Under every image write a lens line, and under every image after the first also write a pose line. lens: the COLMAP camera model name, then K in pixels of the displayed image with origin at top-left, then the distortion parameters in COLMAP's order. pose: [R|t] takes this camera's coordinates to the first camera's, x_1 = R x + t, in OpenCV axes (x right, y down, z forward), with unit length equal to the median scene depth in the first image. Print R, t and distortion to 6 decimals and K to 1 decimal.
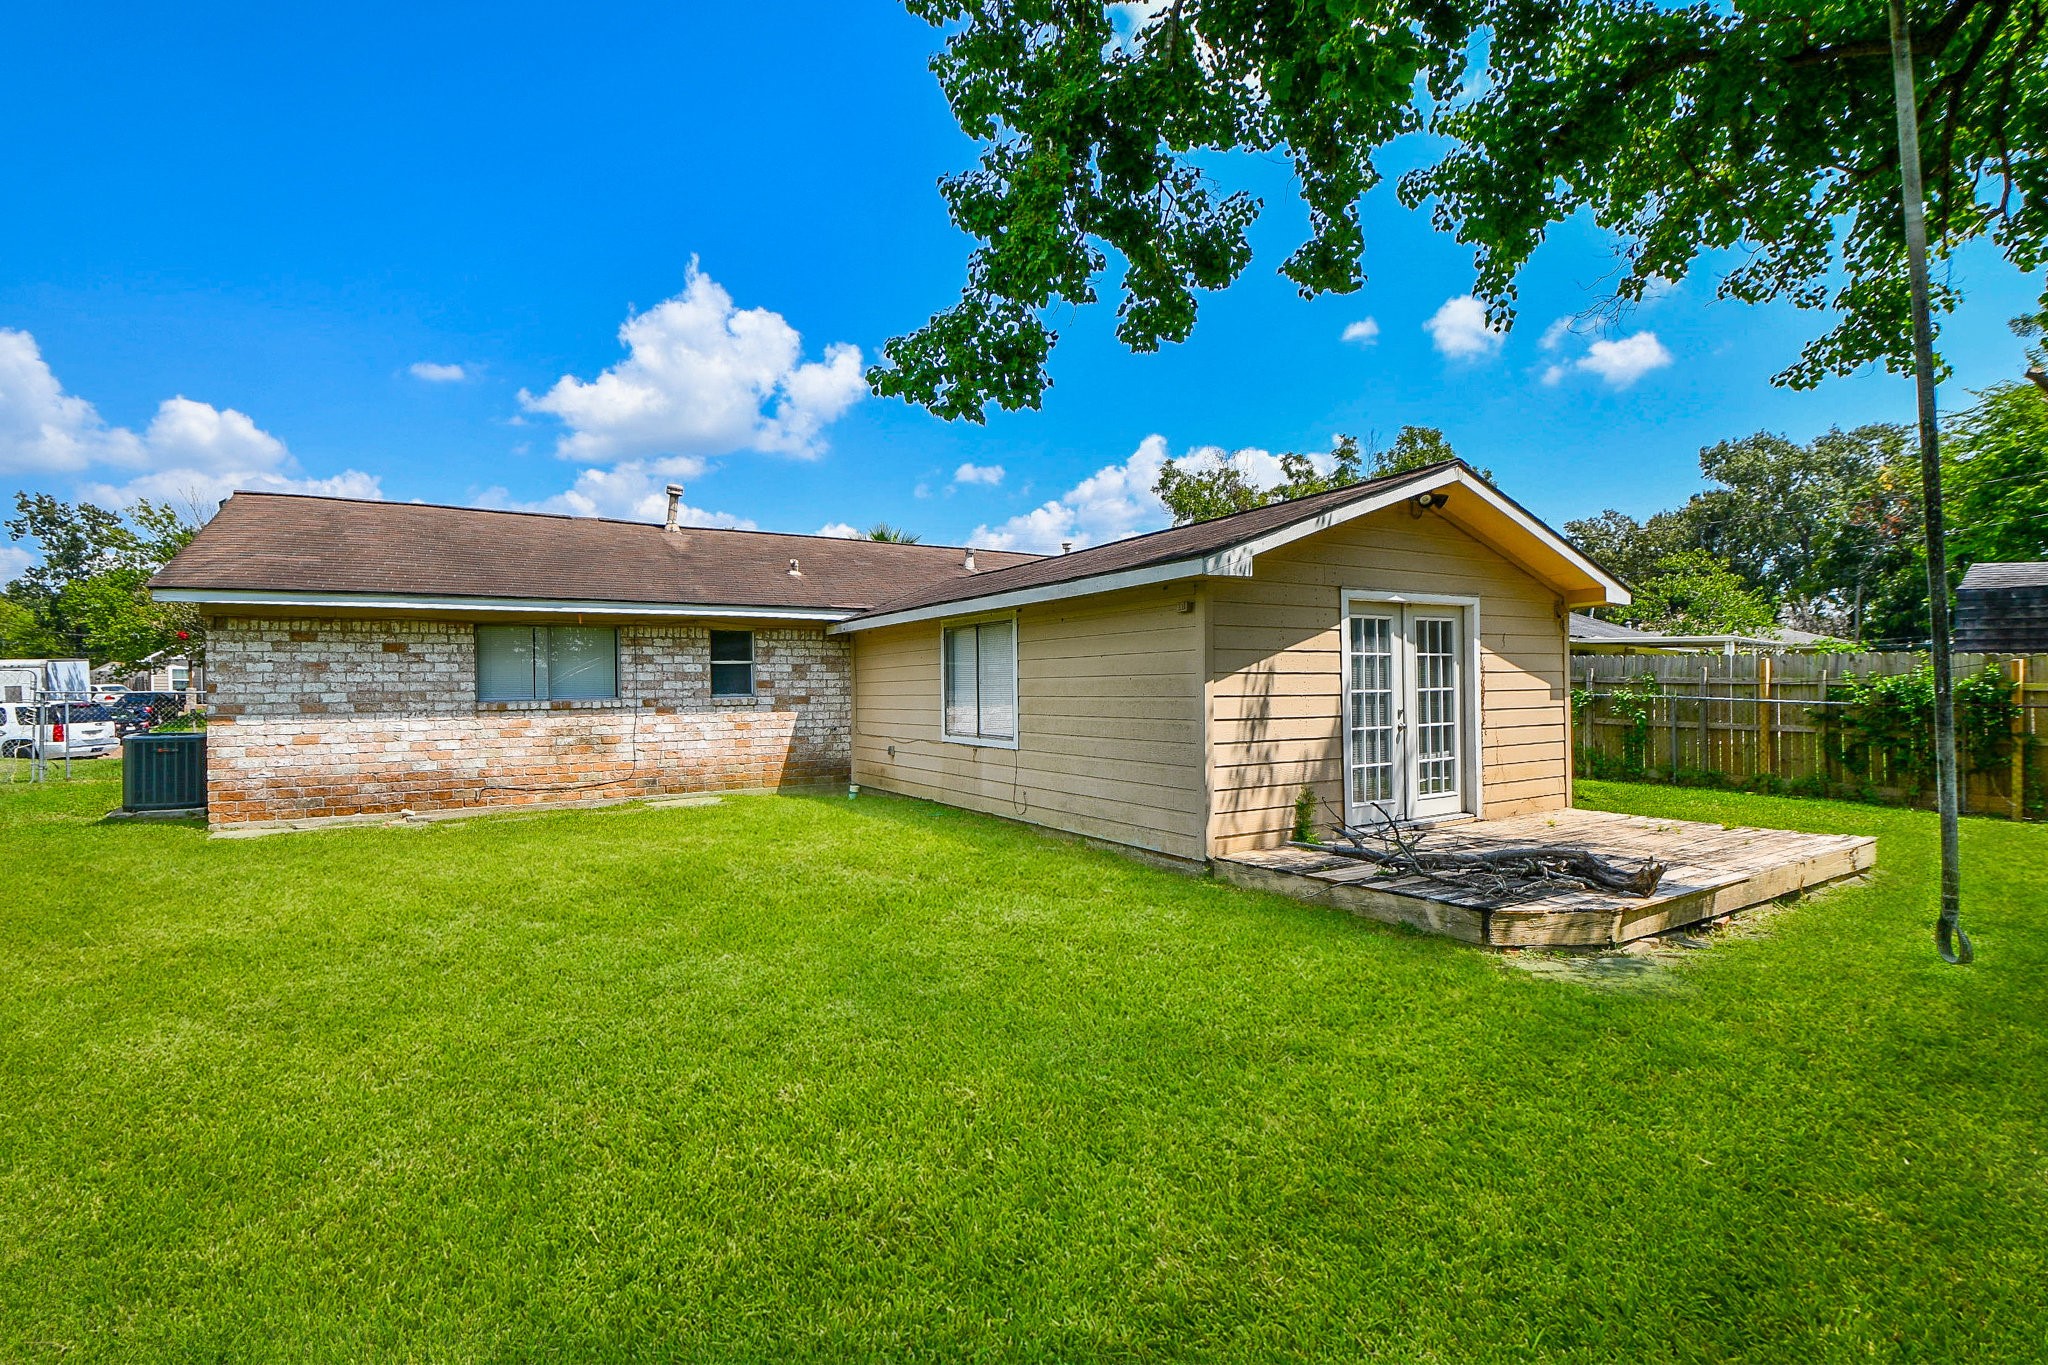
lens RADIAL K [[923.3, 0, 1040.5], [0, 923.3, 689.2], [0, 0, 1]] dist [-0.016898, -0.005821]
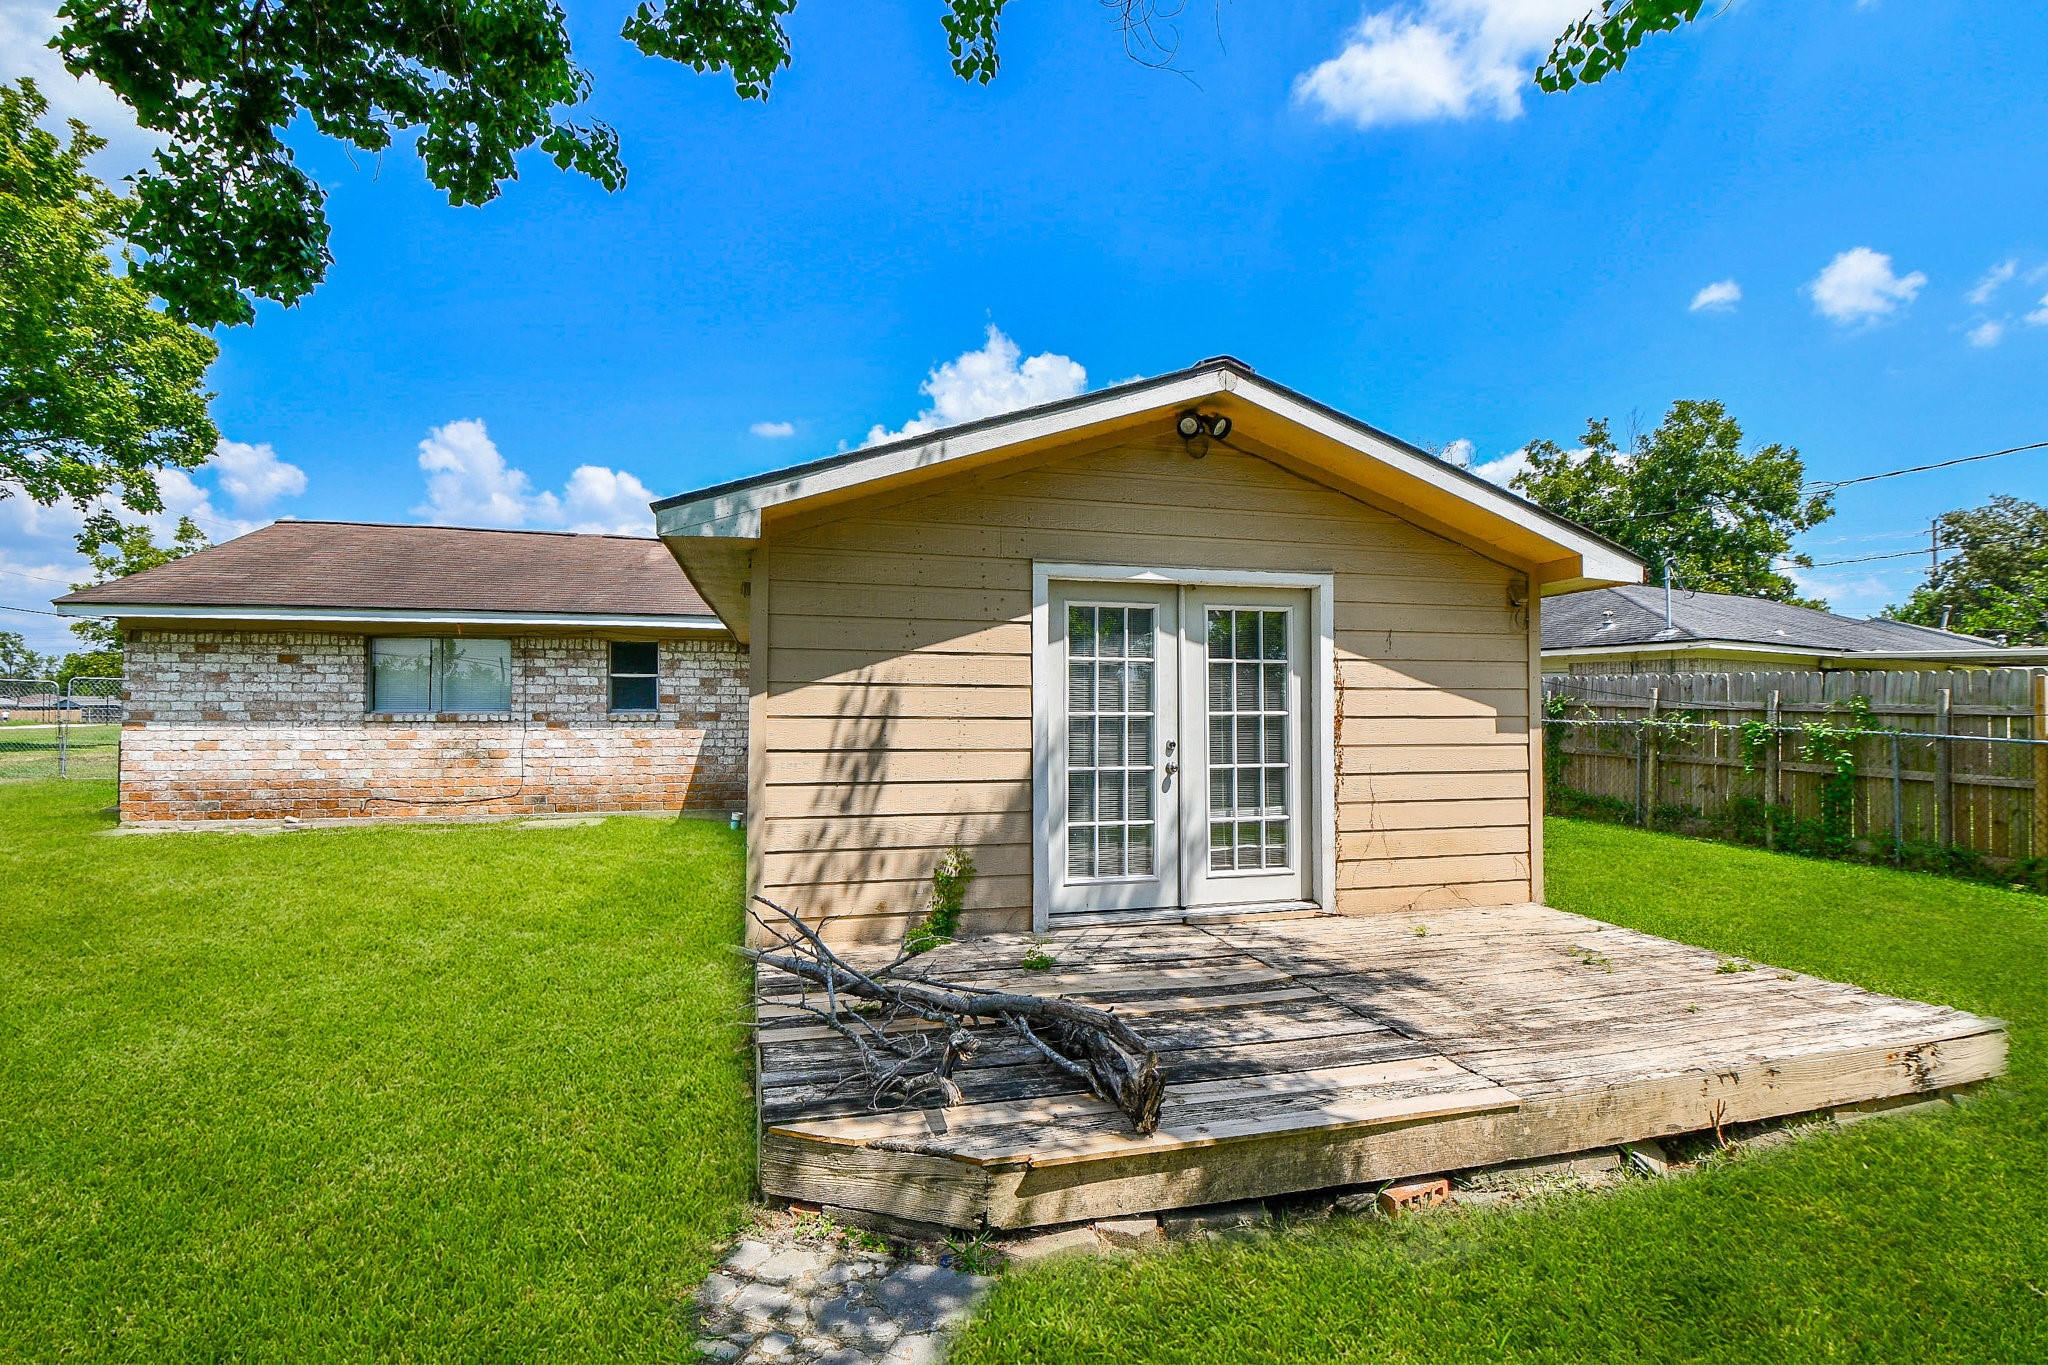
lens RADIAL K [[923.3, 0, 1013.5], [0, 923.3, 690.0], [0, 0, 1]] dist [-0.016898, -0.005821]
pose [[0.956371, 0.007454, -0.292061, 0.395291], [-0.014132, 0.999685, -0.020765, -0.000394], [0.291814, 0.023986, 0.956174, 0.267786]]
